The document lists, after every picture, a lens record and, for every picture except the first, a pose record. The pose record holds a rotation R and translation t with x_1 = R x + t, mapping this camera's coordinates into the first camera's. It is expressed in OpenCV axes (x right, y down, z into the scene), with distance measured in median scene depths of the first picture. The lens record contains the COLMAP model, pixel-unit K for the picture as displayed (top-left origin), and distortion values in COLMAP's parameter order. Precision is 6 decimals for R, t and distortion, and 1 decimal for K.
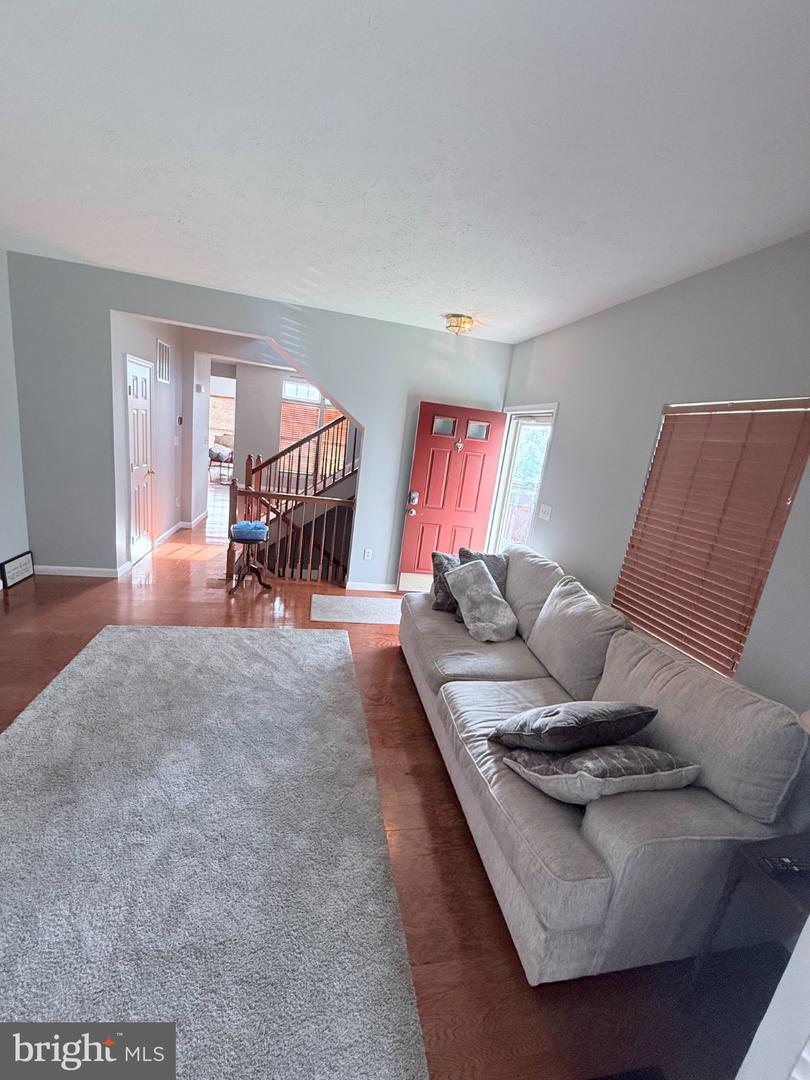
lens RADIAL K [[432.0, 0, 412.6], [0, 432.0, 537.1], [0, 0, 1]] dist [0.000902, -0.000460]
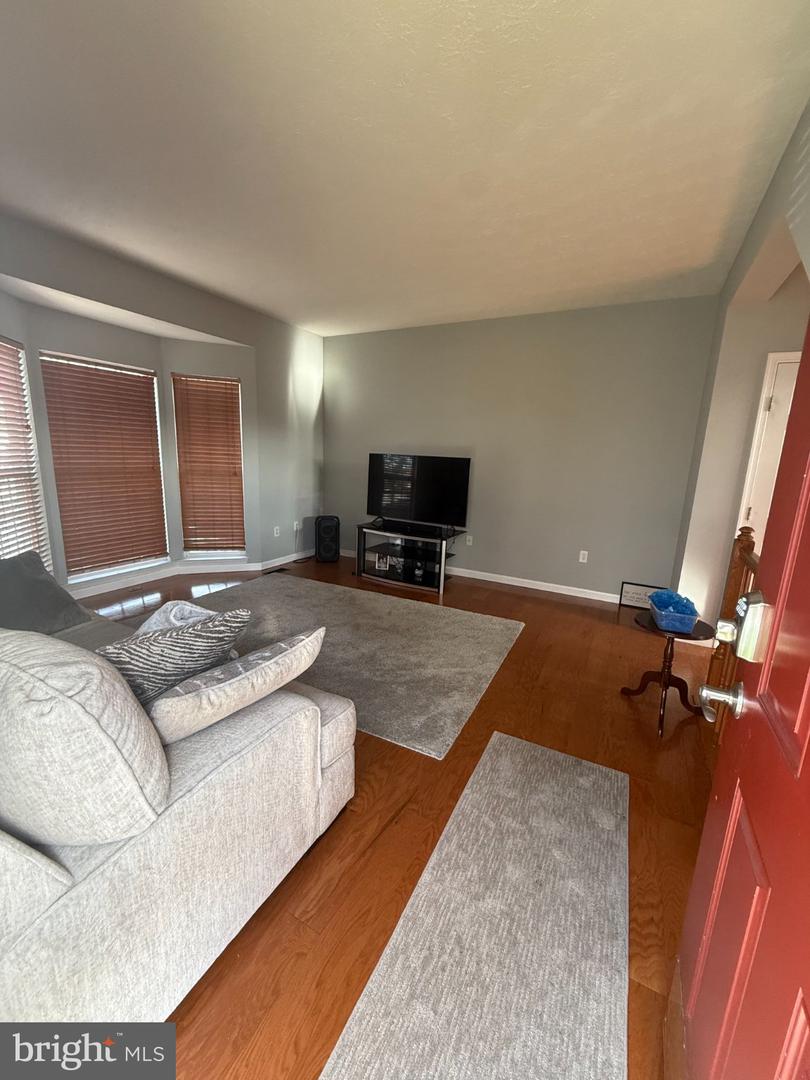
lens RADIAL K [[432.0, 0, 406.0], [0, 432.0, 540.8], [0, 0, 1]] dist [0.000902, -0.000460]
pose [[-0.633857, 0.009454, -0.773392, 0.264851], [-0.289226, 0.924485, 0.248345, -0.140858], [0.717338, 0.381101, -0.583257, 1.087587]]
